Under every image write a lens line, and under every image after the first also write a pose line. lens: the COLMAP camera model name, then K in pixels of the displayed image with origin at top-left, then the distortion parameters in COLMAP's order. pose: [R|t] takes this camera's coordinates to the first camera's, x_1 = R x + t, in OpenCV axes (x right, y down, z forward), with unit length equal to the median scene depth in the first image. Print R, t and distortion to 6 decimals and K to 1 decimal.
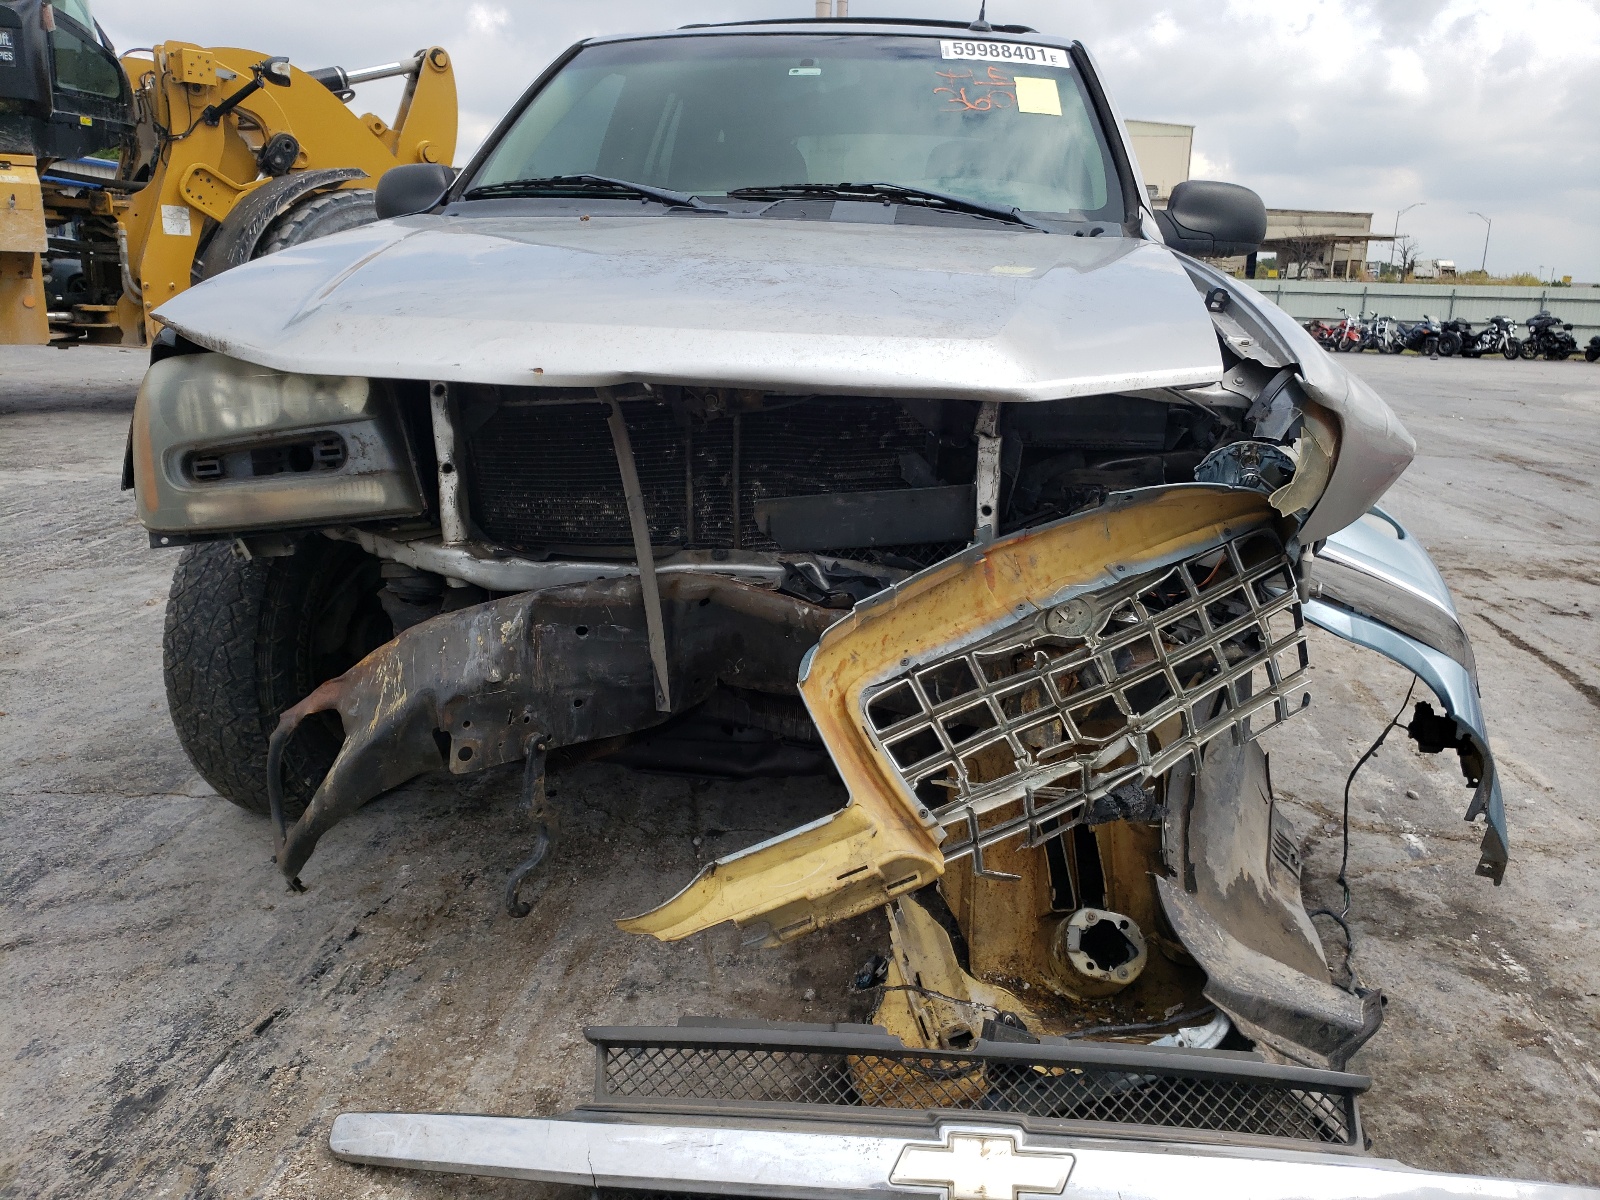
lens RADIAL K [[1271.7, 0, 800.0], [0, 1271.7, 600.0], [0, 0, 1]] dist [0.008851, 0.007609]
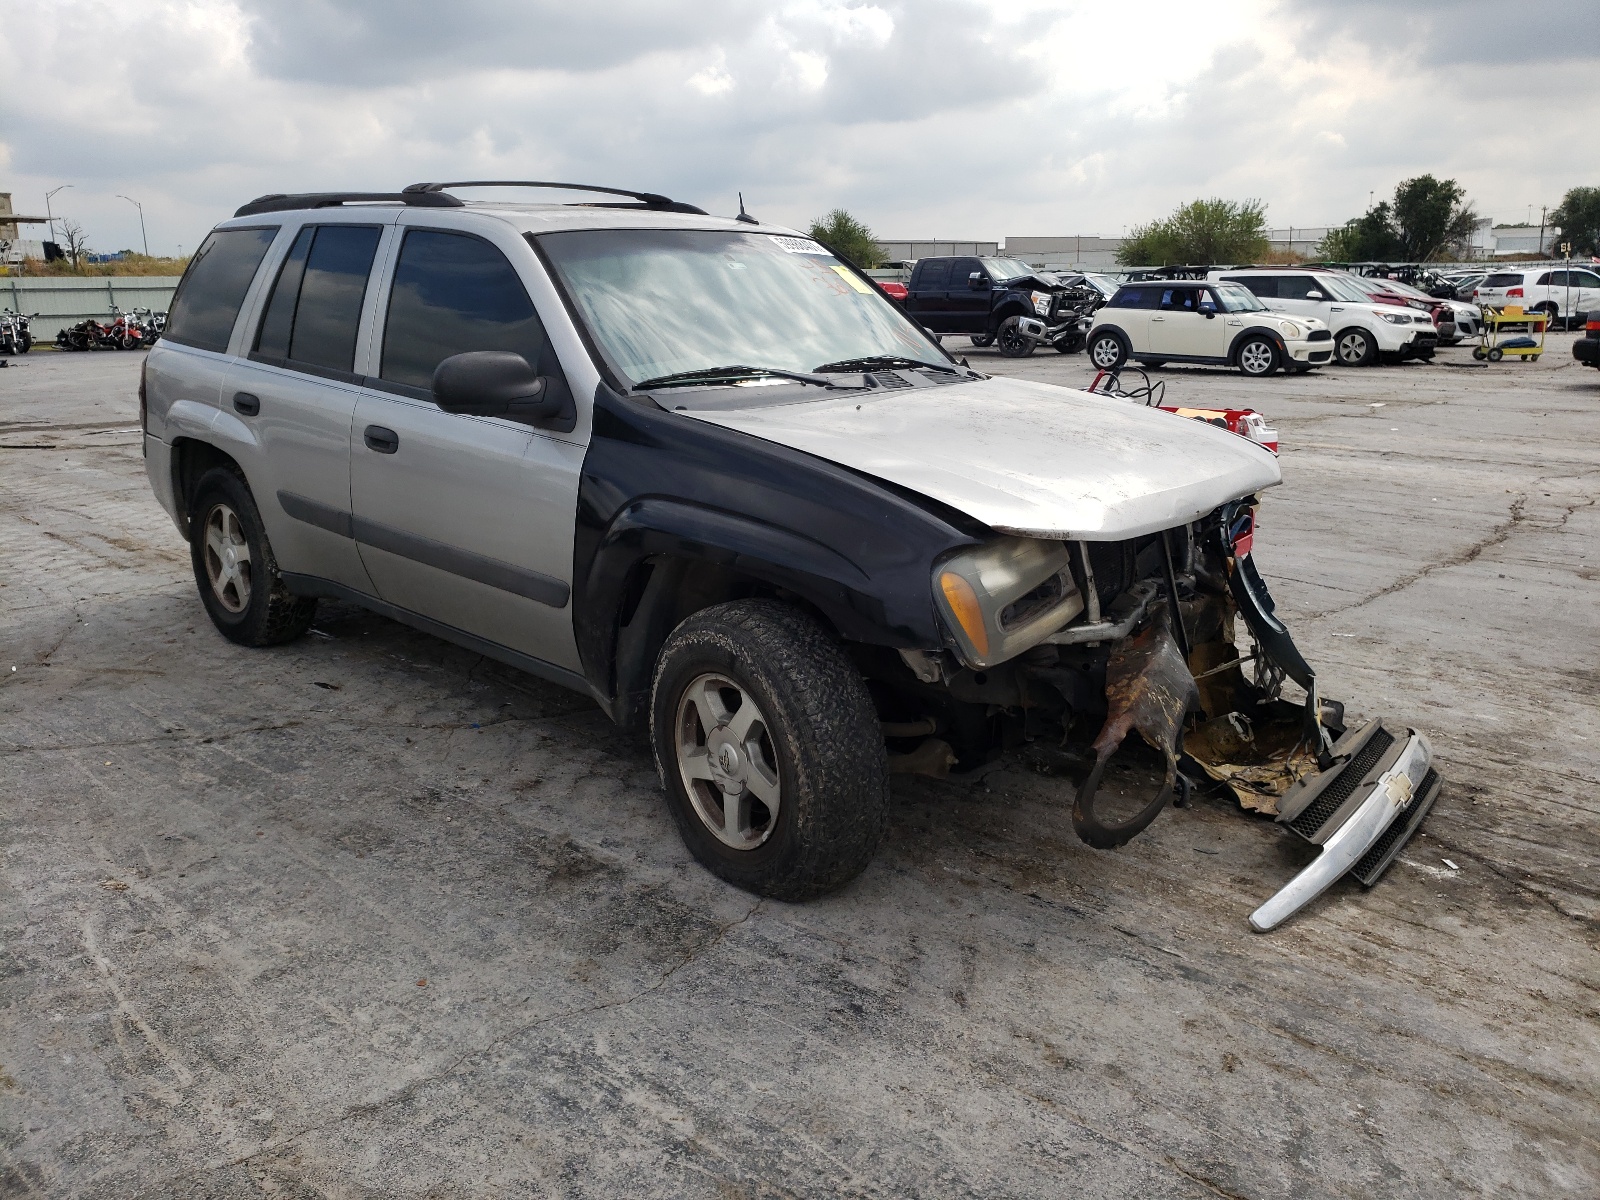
lens RADIAL K [[1271.7, 0, 800.0], [0, 1271.7, 600.0], [0, 0, 1]] dist [0.008851, 0.007609]
pose [[0.587712, -0.263496, 0.764961, -1.838158], [0.251320, 0.958165, 0.136960, -0.413740], [-0.769047, 0.111757, 0.629347, 0.249505]]
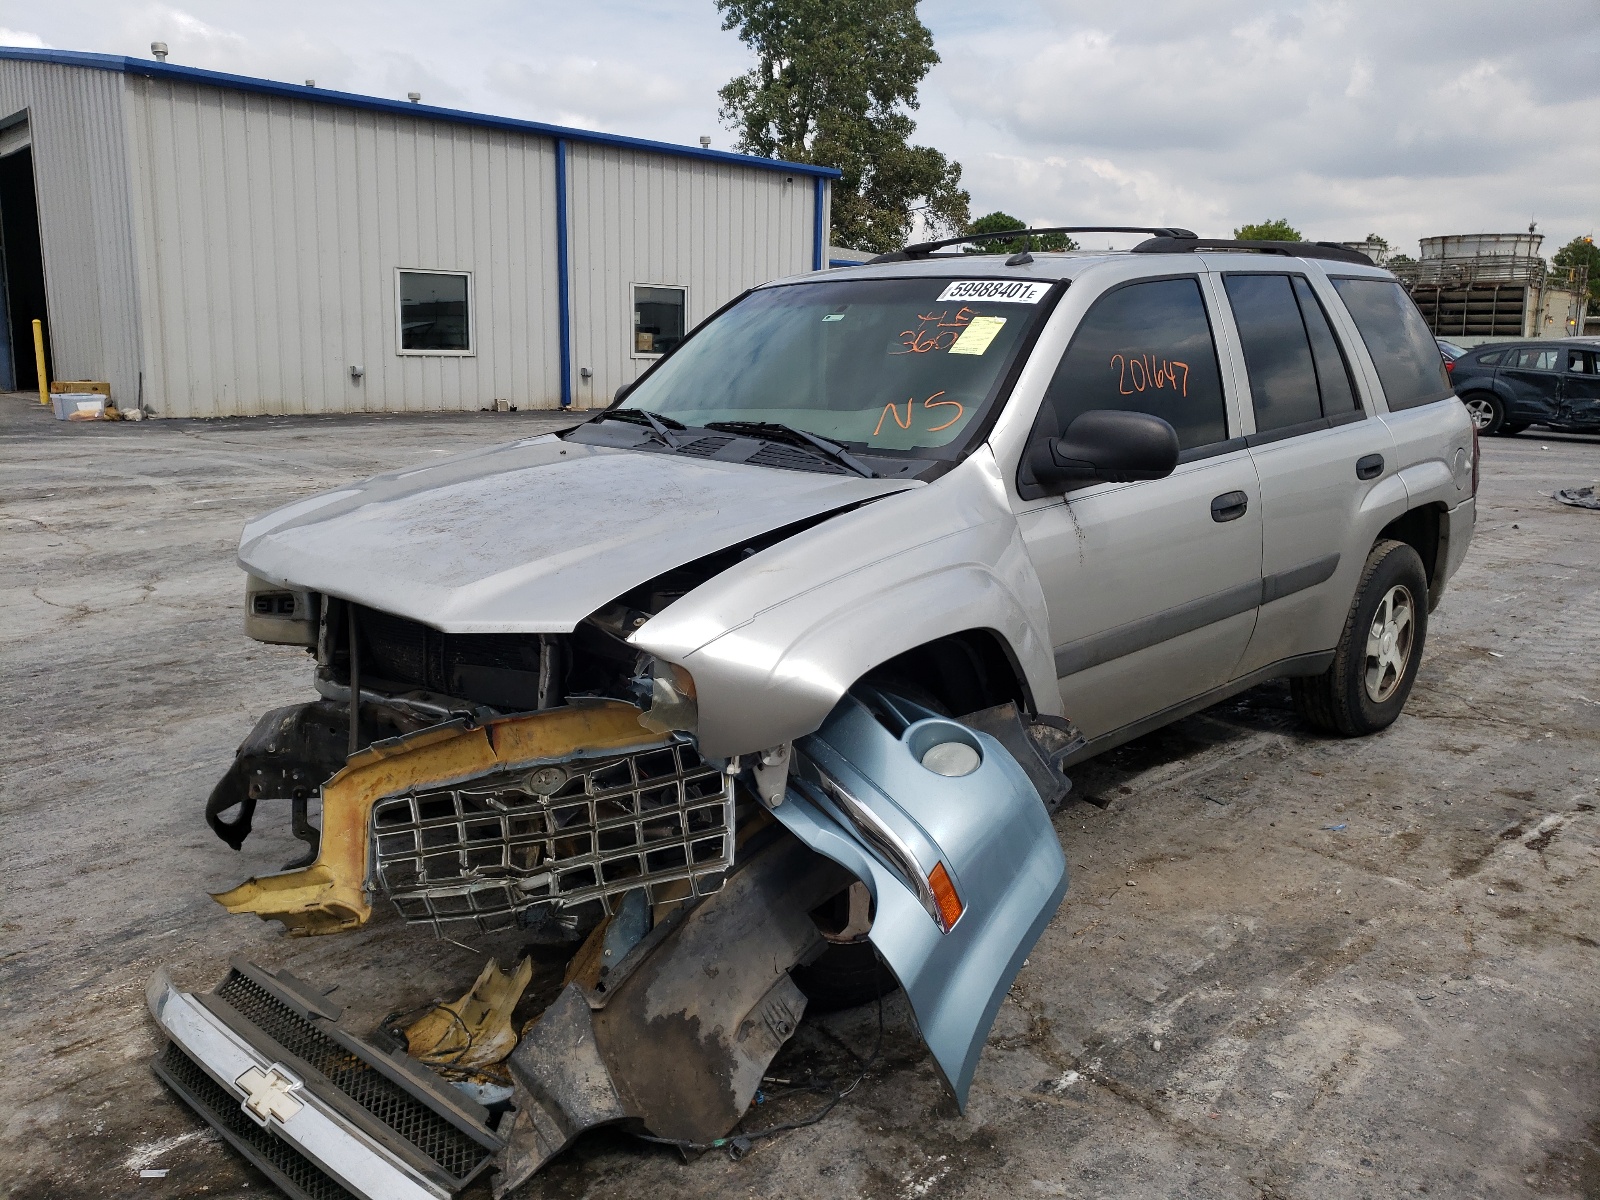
lens RADIAL K [[1271.7, 0, 800.0], [0, 1271.7, 600.0], [0, 0, 1]] dist [0.008851, 0.007609]
pose [[0.774330, 0.105434, -0.623937, 1.314958], [-0.136252, 0.990673, -0.001688, -0.224162], [0.617939, 0.086320, 0.781473, 0.064244]]
